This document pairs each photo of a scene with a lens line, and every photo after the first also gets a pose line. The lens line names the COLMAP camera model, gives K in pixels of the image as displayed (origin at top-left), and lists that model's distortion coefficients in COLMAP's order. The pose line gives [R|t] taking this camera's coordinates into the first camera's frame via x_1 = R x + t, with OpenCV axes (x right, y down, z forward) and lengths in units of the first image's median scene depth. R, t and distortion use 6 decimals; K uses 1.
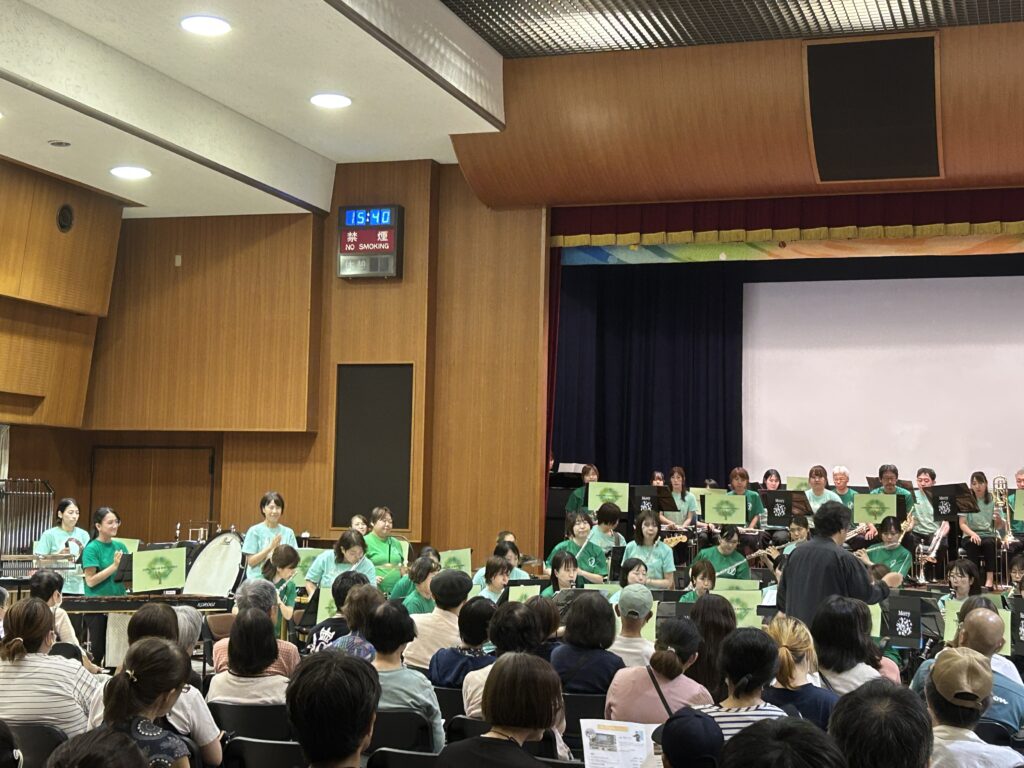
lens RADIAL K [[1625.6, 0, 493.5], [0, 1625.6, 381.0], [0, 0, 1]] dist [0.239611, -1.003048]
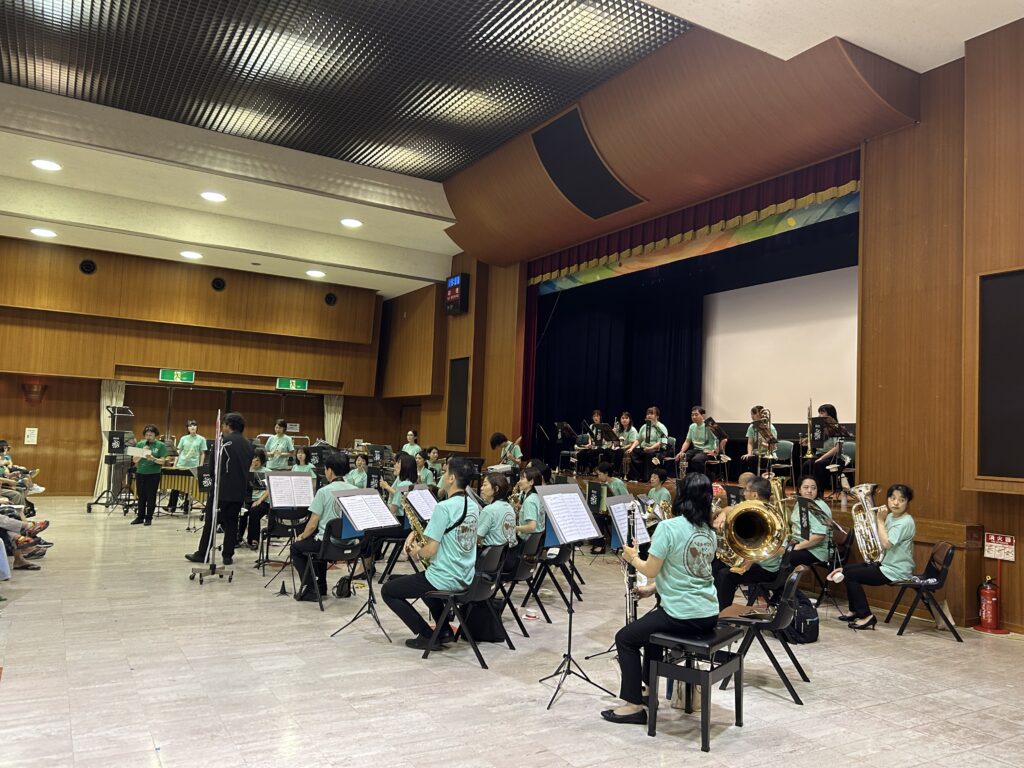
lens RADIAL K [[770.8, 0, 507.2], [0, 770.8, 388.5], [0, 0, 1]] dist [0.060271, -0.048591]
pose [[0.756146, -0.036488, -0.653385, 0.566276], [0.027572, 0.999334, -0.023899, 0.048990], [0.653821, 0.000056, 0.756649, 0.366041]]
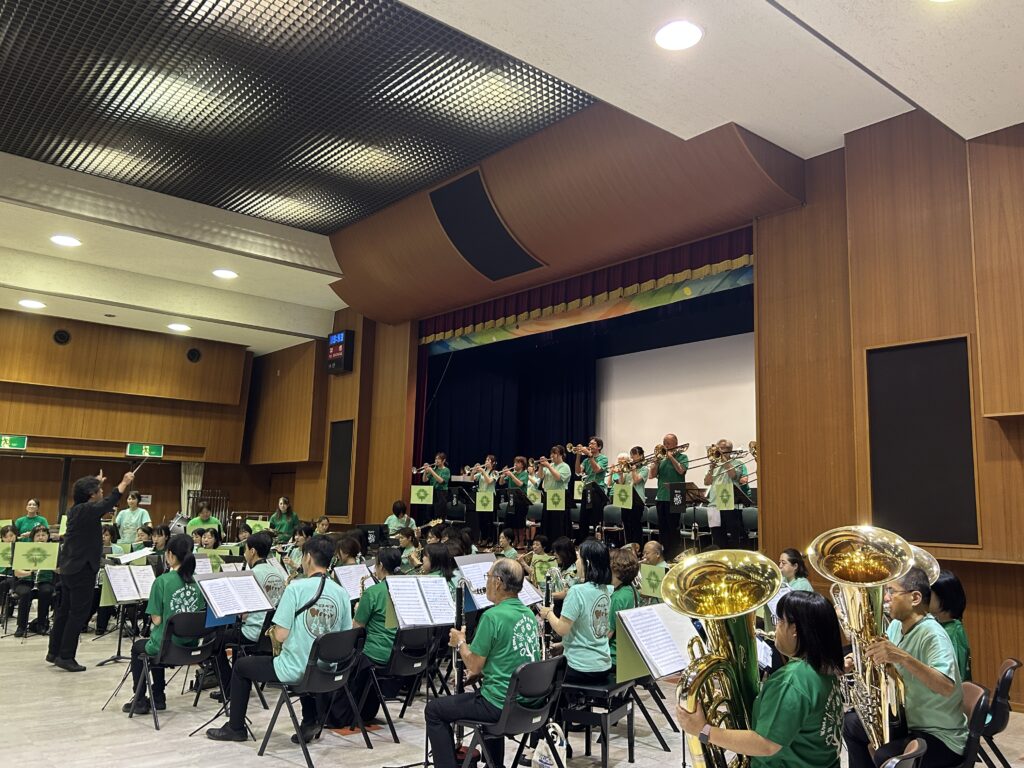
lens RADIAL K [[820.3, 0, 514.1], [0, 820.3, 385.8], [0, 0, 1]] dist [0.057634, -0.047009]
pose [[0.856053, -0.079258, -0.510776, 0.553581], [0.034842, 0.994775, -0.095966, 0.044283], [0.515713, 0.064355, 0.854341, 0.344836]]
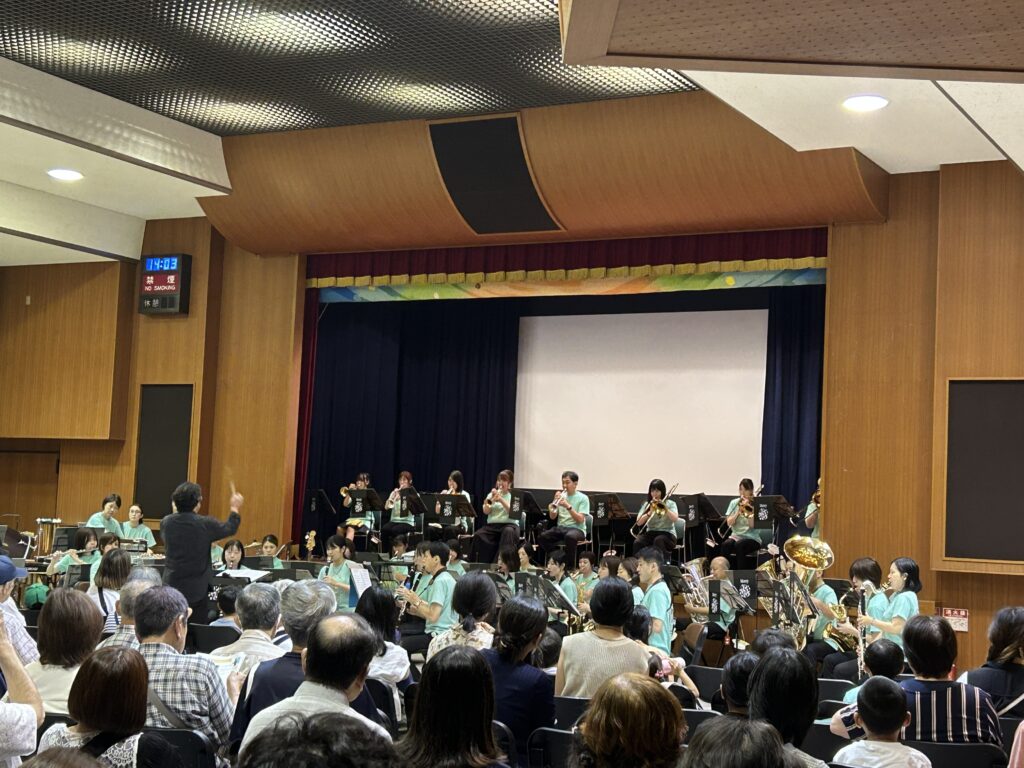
lens RADIAL K [[1611.2, 0, 512.0], [0, 1611.2, 384.0], [0, 0, 1]] dist [0.164664, -0.092885]
pose [[0.984327, 0.003198, -0.176326, 0.404225], [-0.005567, 0.999901, -0.012938, 0.003635], [0.176267, 0.013717, 0.984247, -0.152609]]
